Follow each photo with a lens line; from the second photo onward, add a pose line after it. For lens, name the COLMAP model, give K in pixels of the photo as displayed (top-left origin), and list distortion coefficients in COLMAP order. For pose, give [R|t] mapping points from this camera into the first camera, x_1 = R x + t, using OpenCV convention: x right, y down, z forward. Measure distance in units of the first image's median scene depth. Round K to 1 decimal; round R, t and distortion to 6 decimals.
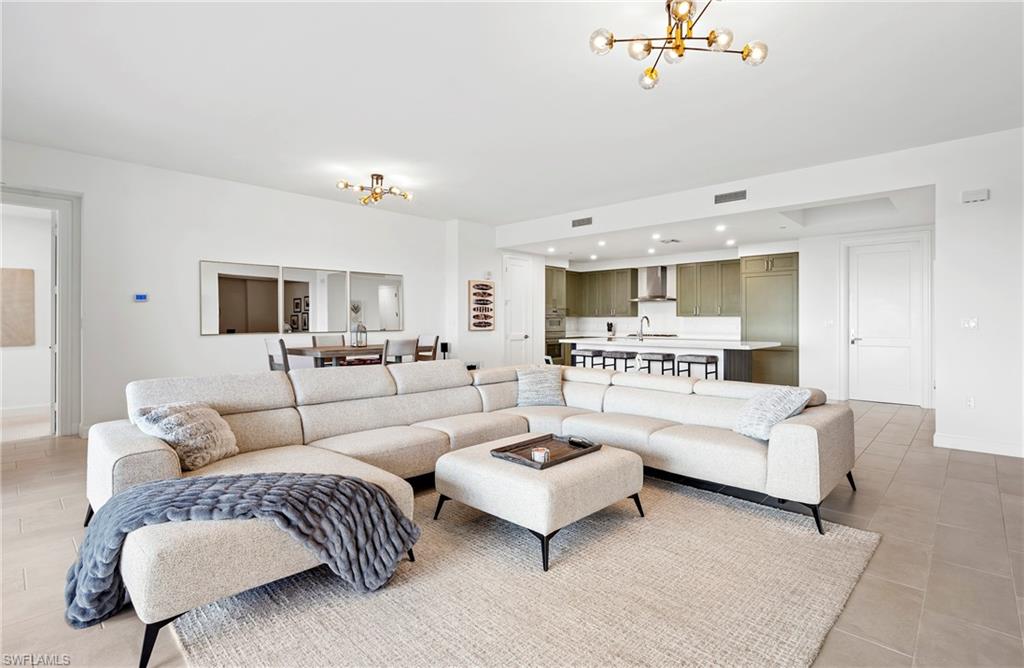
lens RADIAL K [[477.4, 0, 517.7], [0, 477.4, 325.6], [0, 0, 1]] dist [0.000702, 0.000086]
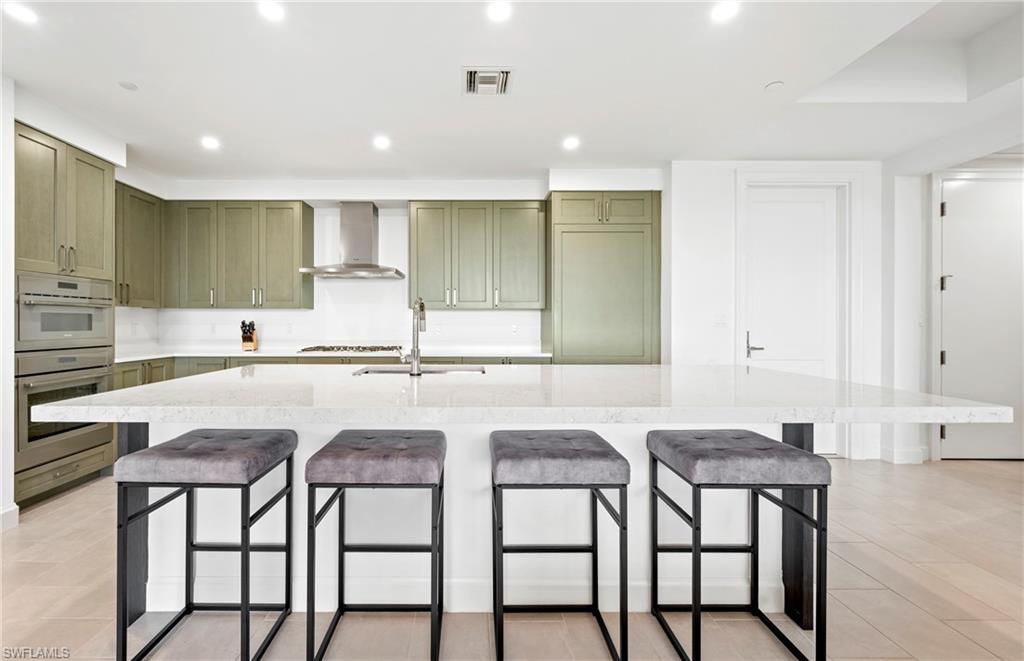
lens RADIAL K [[435.2, 0, 478.0], [0, 435.2, 326.4], [0, 0, 1]] dist [-0.002663, -0.000349]
pose [[0.723425, -0.005094, 0.690384, 0.076943], [0.006293, 0.999980, 0.000784, -0.000794], [-0.690374, 0.003778, 0.723443, 0.613808]]
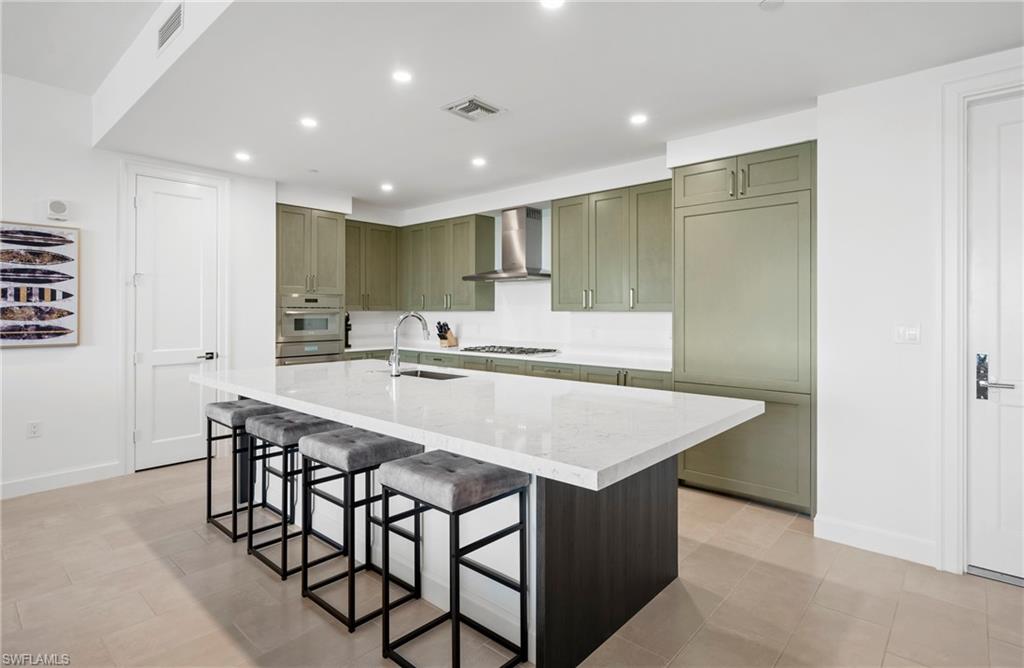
lens RADIAL K [[524.4, 0, 502.0], [0, 524.4, 316.5], [0, 0, 1]] dist [0.015469, -0.000021]
pose [[0.999678, 0.000084, 0.025365, 0.262586], [-0.000059, 1.000000, -0.000966, -0.012881], [-0.025365, 0.000964, 0.999678, 0.467375]]
